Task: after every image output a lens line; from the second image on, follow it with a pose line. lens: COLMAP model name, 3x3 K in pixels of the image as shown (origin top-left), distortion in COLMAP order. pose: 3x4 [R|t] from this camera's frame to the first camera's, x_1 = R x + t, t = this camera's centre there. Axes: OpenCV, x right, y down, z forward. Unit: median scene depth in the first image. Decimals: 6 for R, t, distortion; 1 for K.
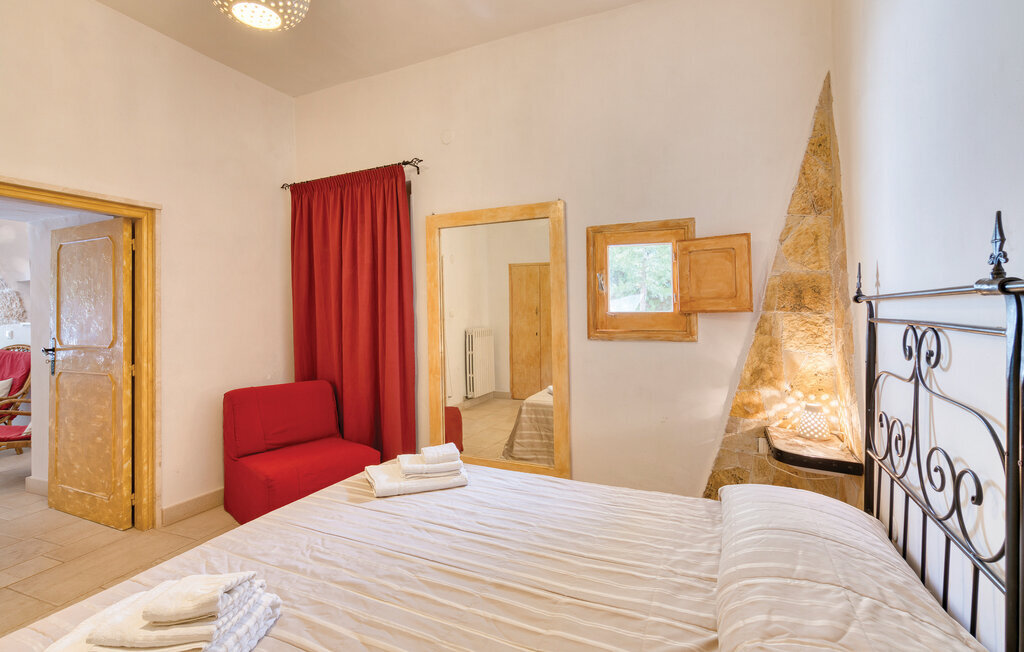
lens RADIAL K [[467.6, 0, 509.4], [0, 467.6, 304.2], [0, 0, 1]] dist [-0.017109, -0.000223]
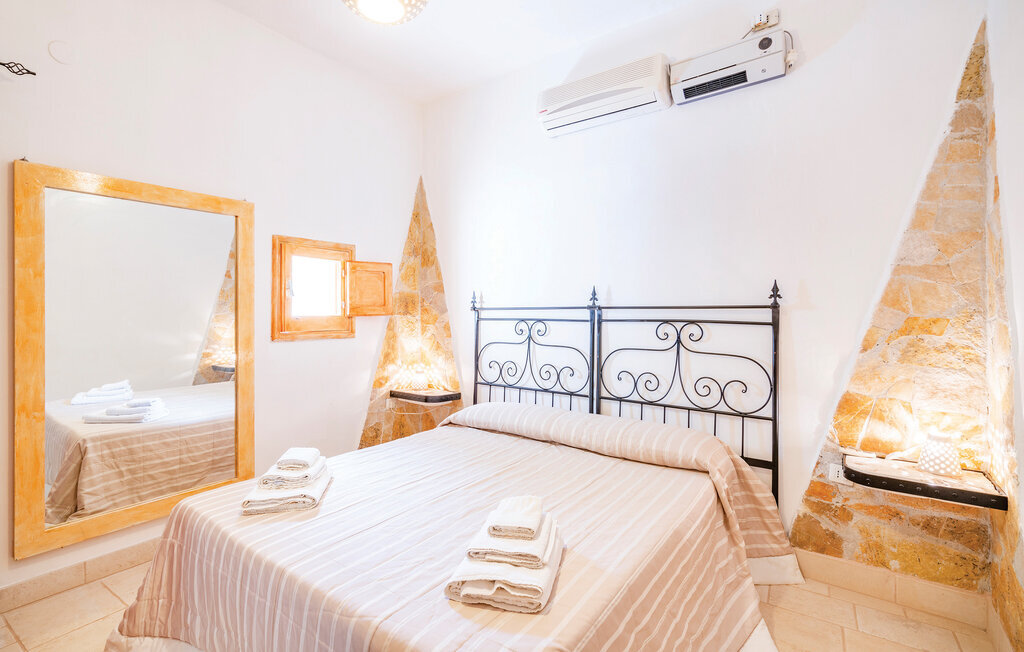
lens RADIAL K [[467.6, 0, 509.4], [0, 467.6, 304.2], [0, 0, 1]] dist [-0.017109, -0.000223]
pose [[0.193220, 0.024455, 0.980851, -0.850914], [-0.014946, 0.999647, -0.021979, 0.007117], [-0.981042, -0.010413, 0.193517, 0.311472]]
